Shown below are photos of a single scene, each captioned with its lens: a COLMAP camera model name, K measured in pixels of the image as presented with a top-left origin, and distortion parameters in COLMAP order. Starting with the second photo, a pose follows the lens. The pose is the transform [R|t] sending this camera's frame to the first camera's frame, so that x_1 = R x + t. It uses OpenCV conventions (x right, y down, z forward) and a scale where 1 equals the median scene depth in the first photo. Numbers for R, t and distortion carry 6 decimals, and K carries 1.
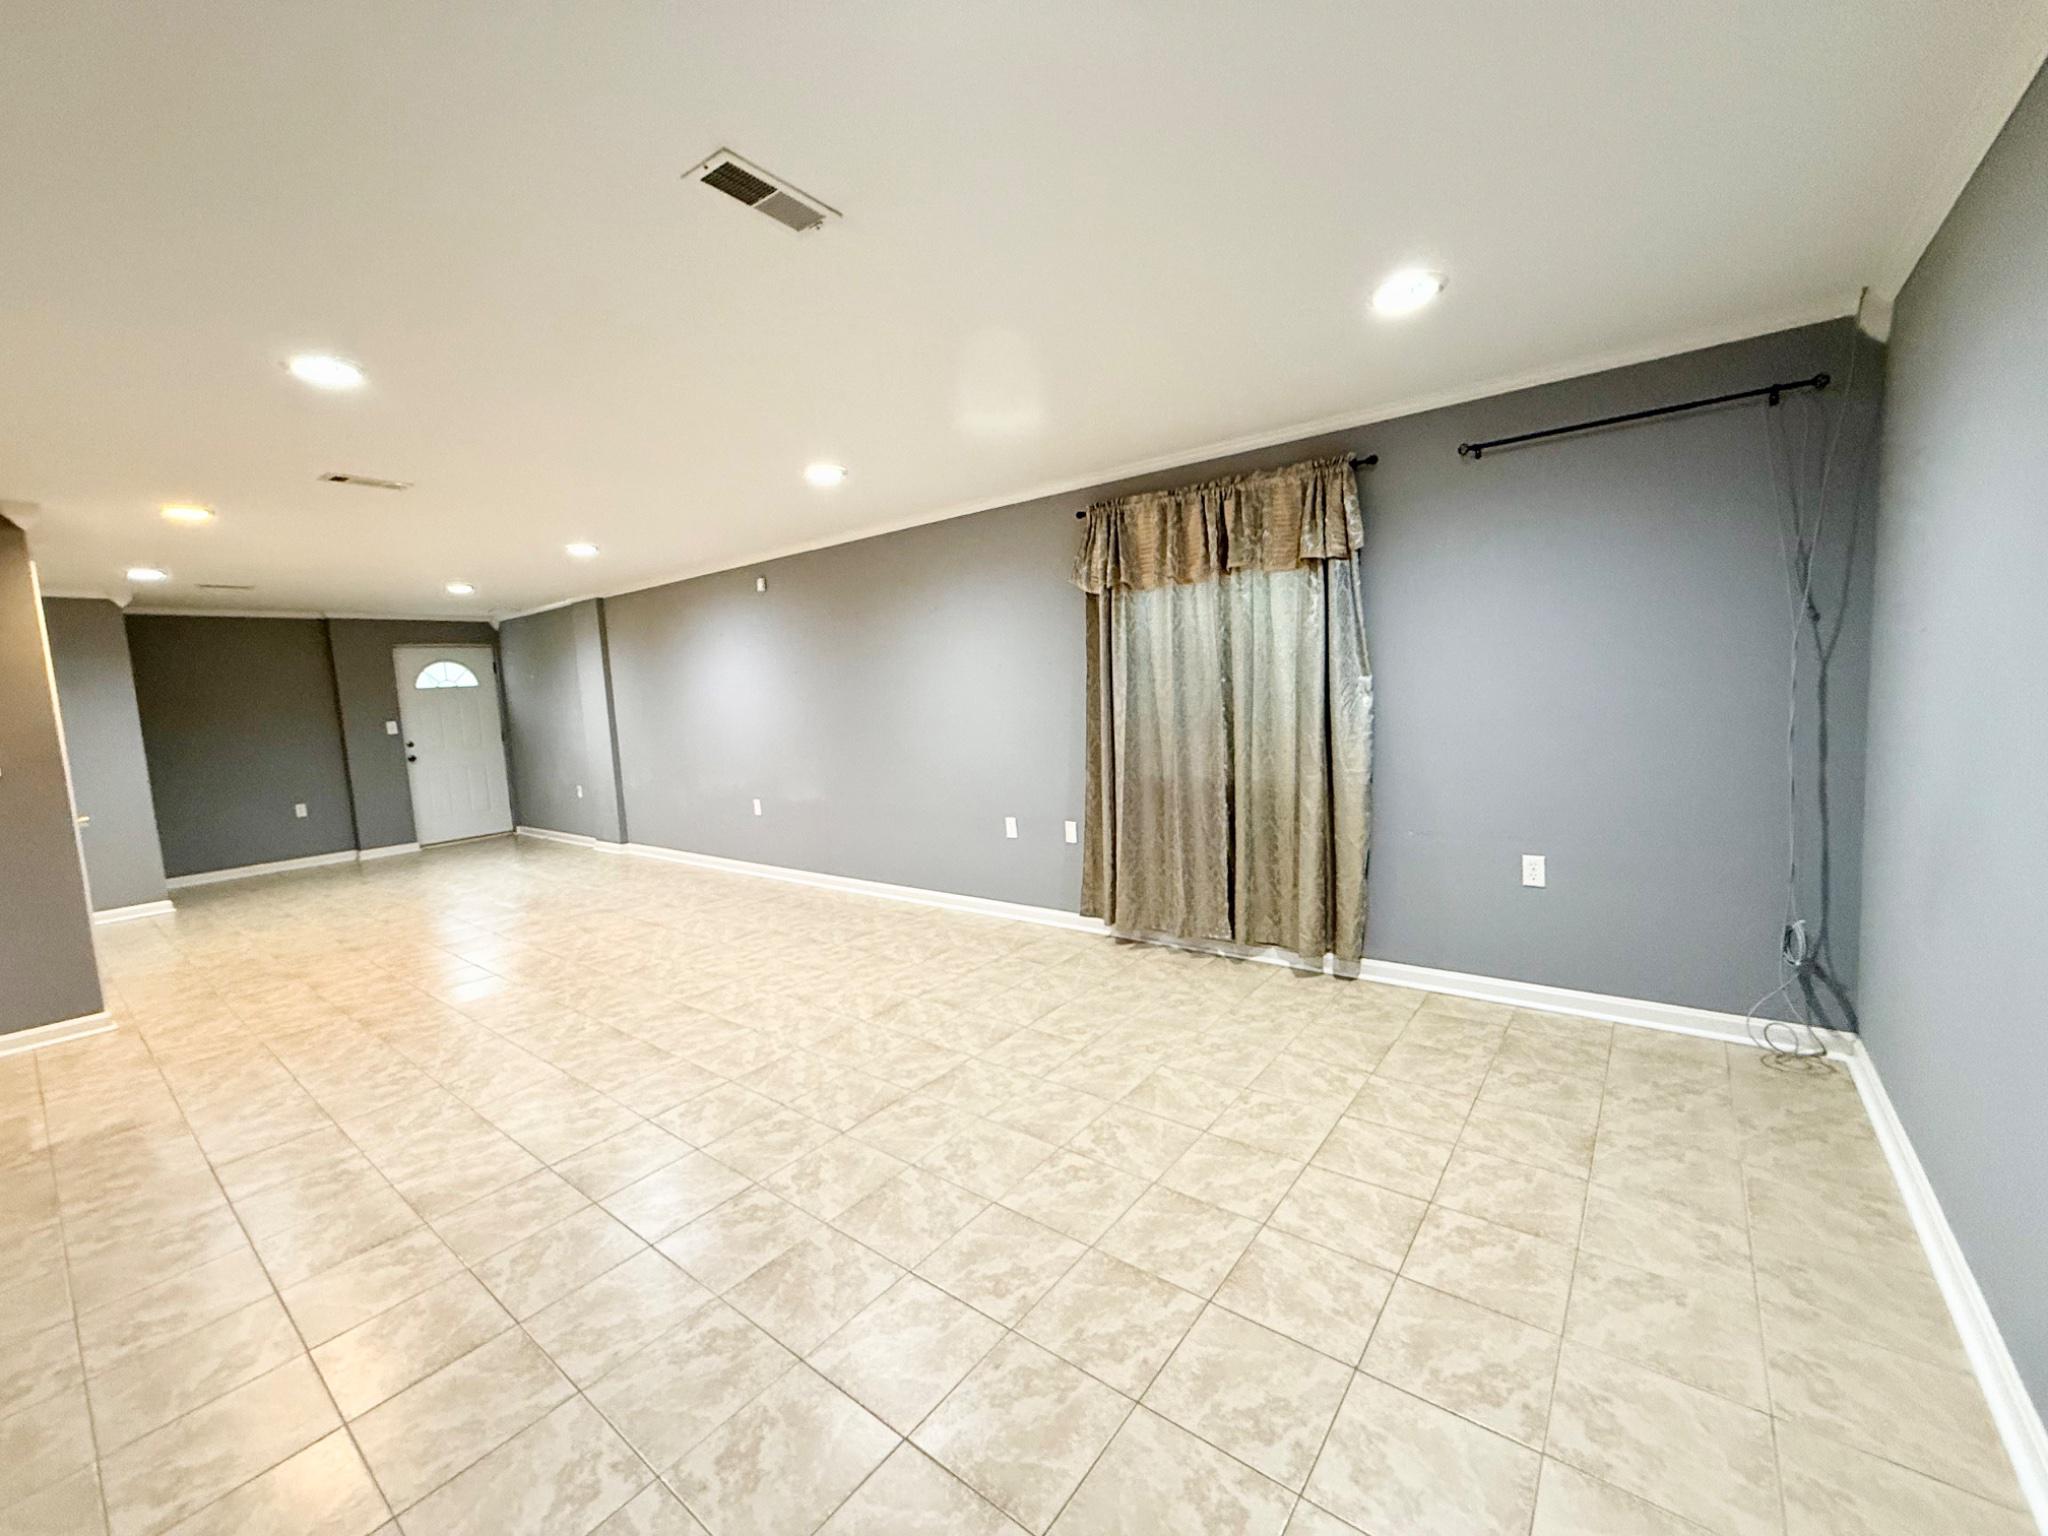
lens RADIAL K [[826.7, 0, 1024.0], [0, 826.7, 768.0], [0, 0, 1]] dist [-0.017305, -0.000202]
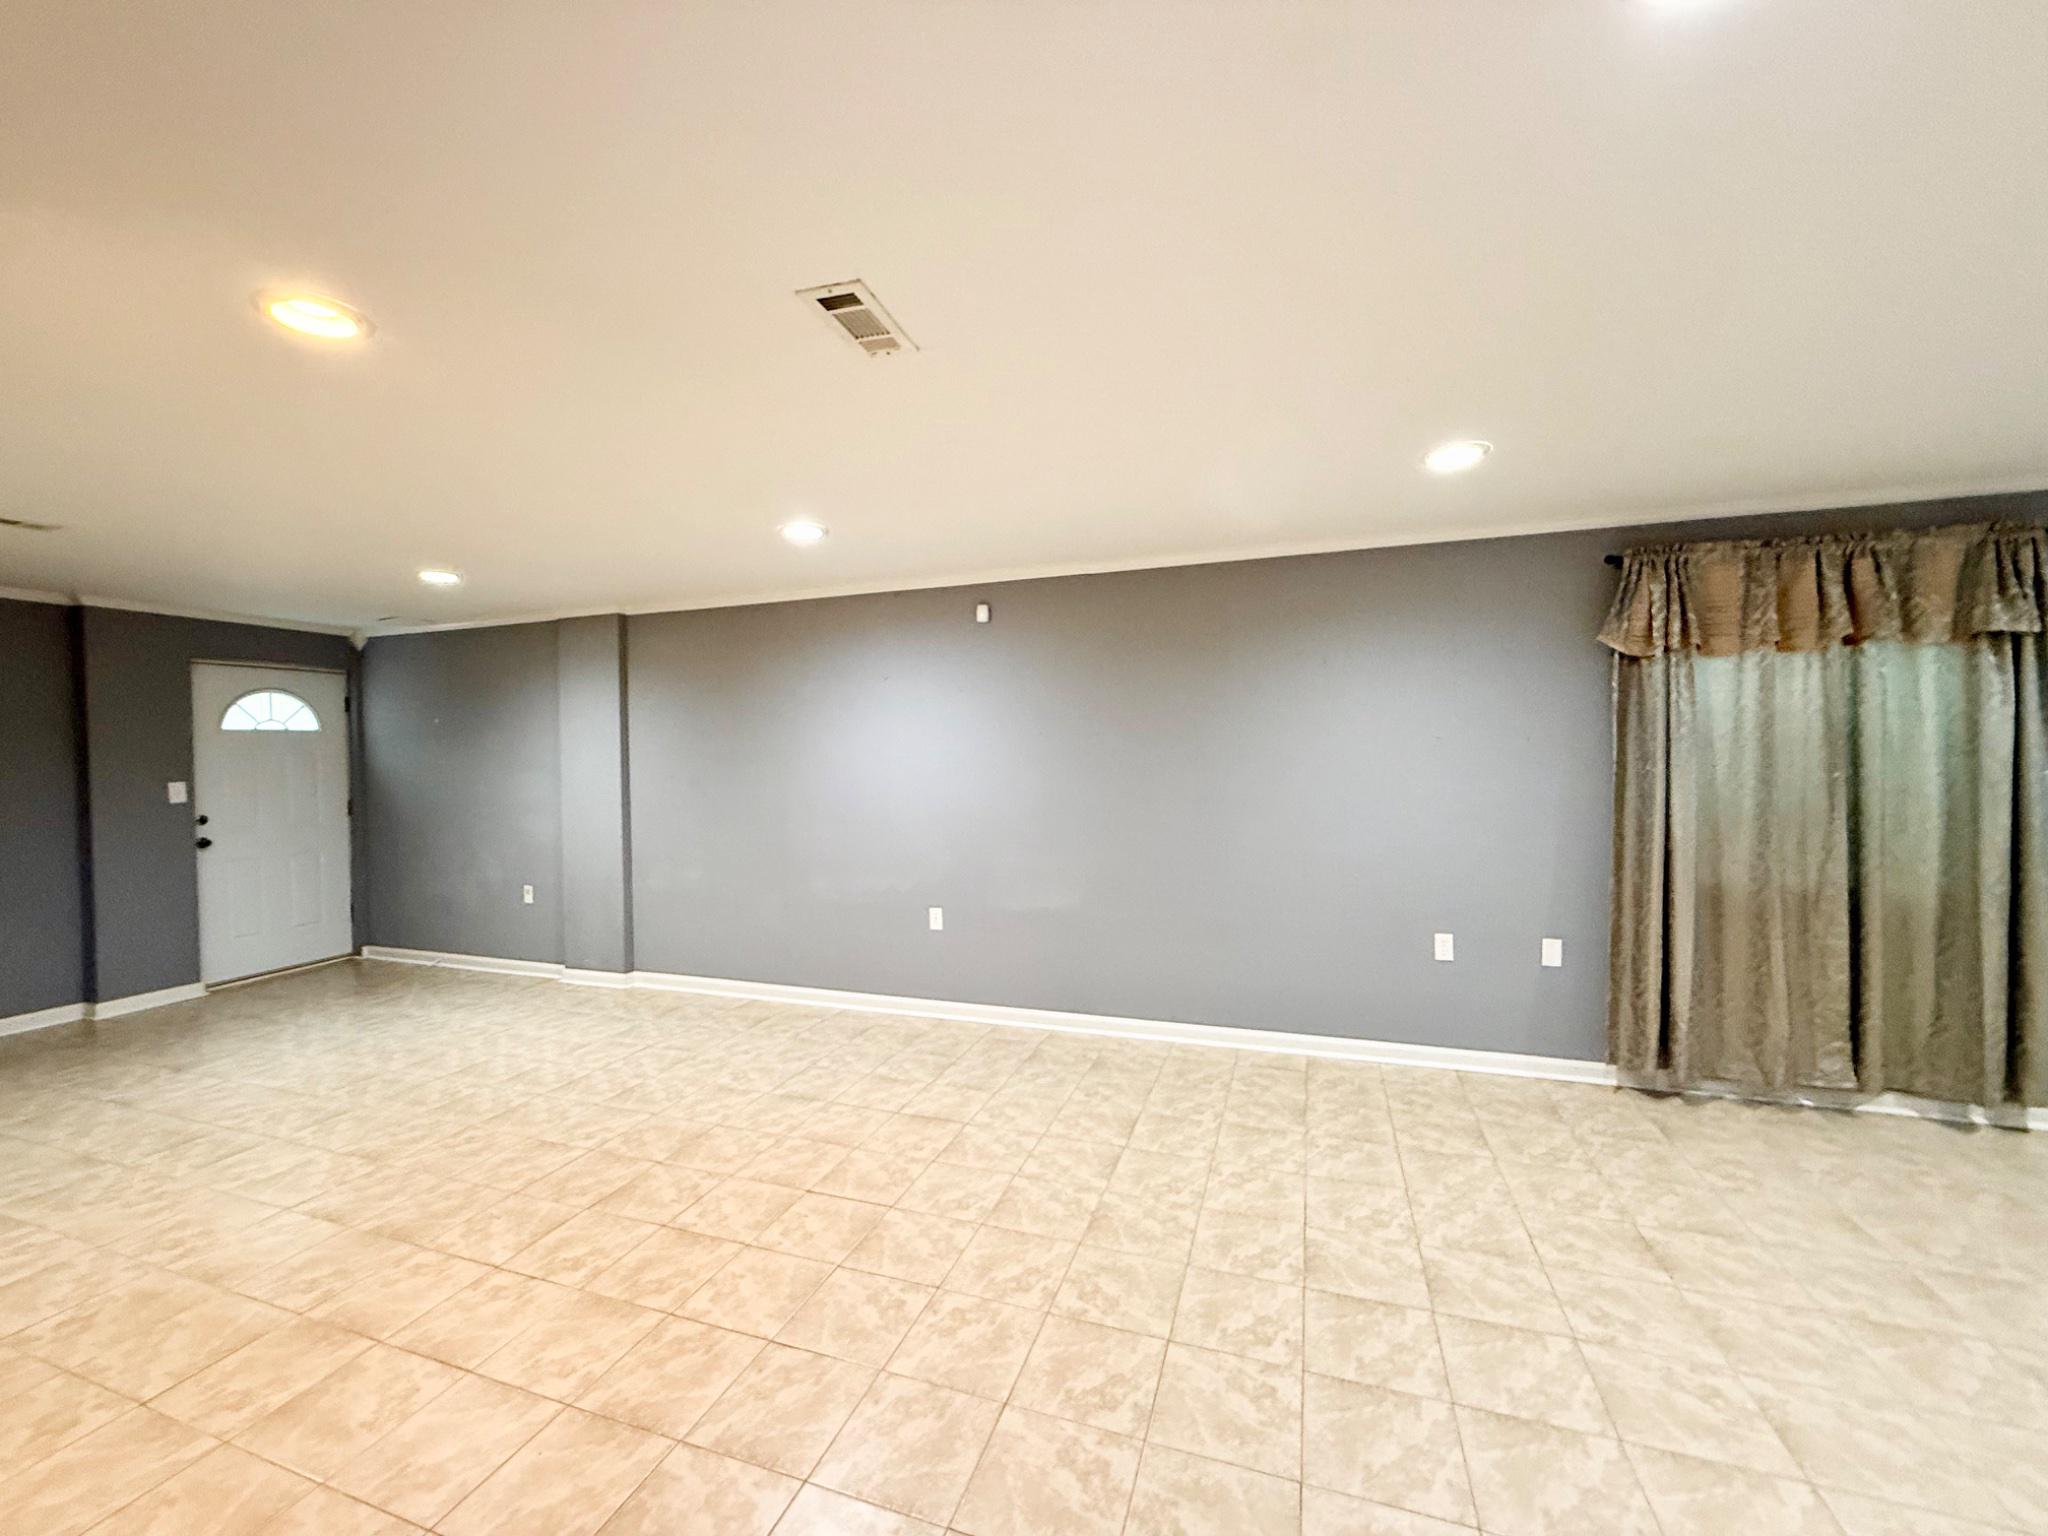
lens RADIAL K [[819.9, 0, 1020.7], [0, 819.9, 782.4], [0, 0, 1]] dist [-0.006105, -0.000054]
pose [[0.947543, 0.028819, 0.318328, -0.672423], [-0.004385, 0.997005, -0.077210, -0.023027], [-0.319599, 0.071764, 0.944831, 0.410085]]
